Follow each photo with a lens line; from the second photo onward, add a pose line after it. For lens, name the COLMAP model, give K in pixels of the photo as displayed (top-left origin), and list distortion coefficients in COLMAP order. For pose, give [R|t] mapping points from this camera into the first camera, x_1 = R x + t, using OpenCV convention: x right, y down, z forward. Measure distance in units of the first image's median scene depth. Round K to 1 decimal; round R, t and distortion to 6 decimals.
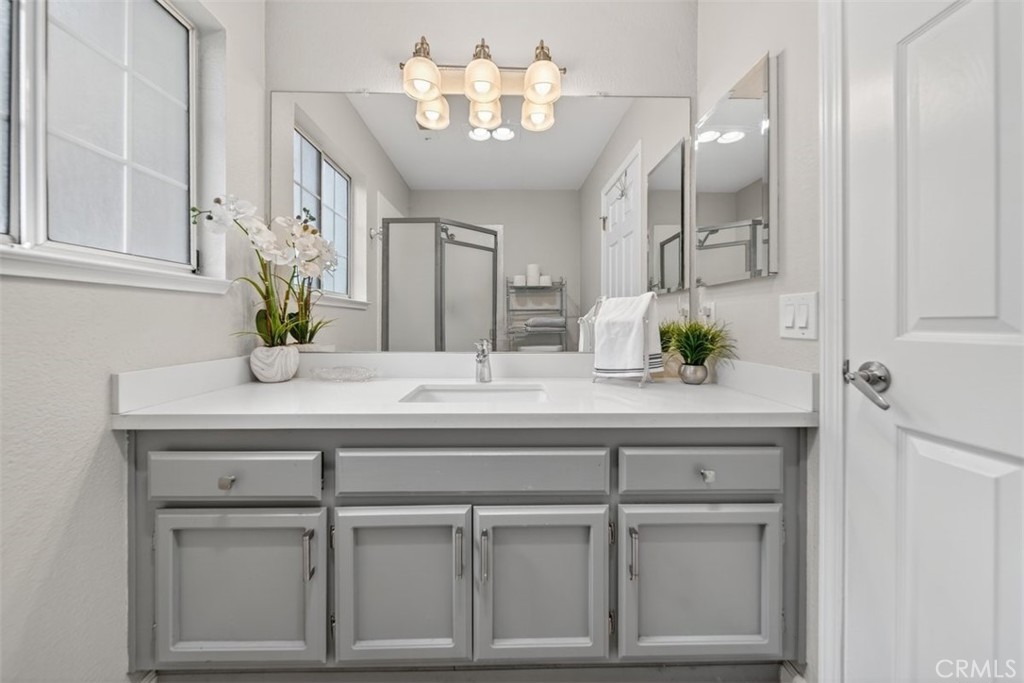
lens RADIAL K [[362.9, 0, 512.1], [0, 362.9, 321.3], [0, 0, 1]] dist [-0.001278, -0.000085]
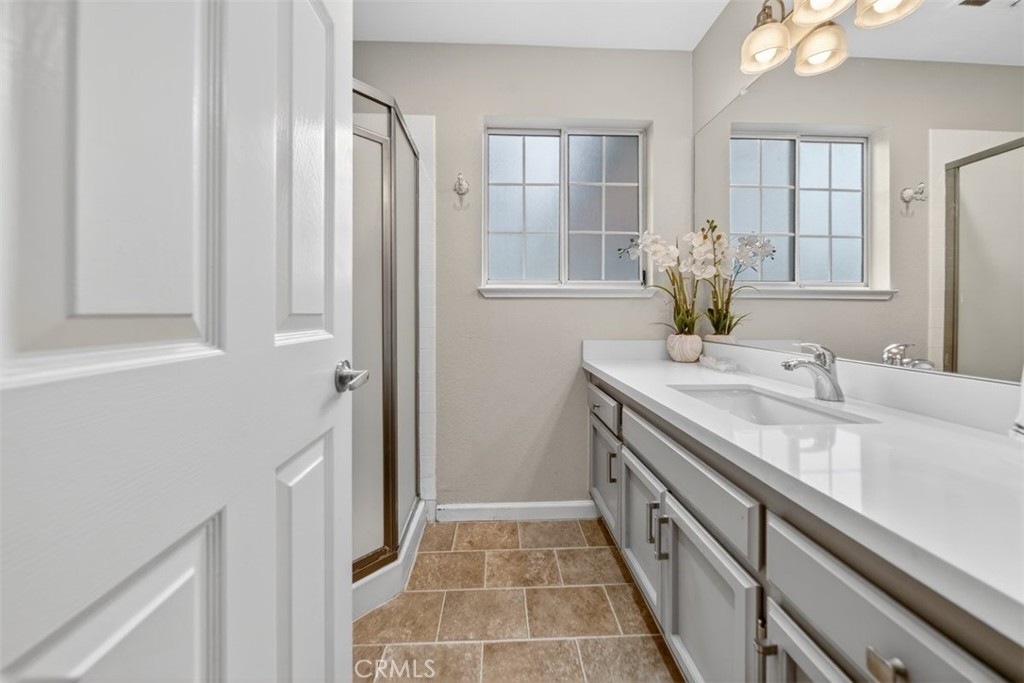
lens RADIAL K [[362.9, 0, 512.1], [0, 362.9, 321.3], [0, 0, 1]] dist [-0.001278, -0.000085]
pose [[0.023642, 0.021450, -0.999490, 0.662695], [-0.000981, 0.999770, 0.021433, -0.007050], [0.999720, 0.000473, 0.023658, 0.367226]]
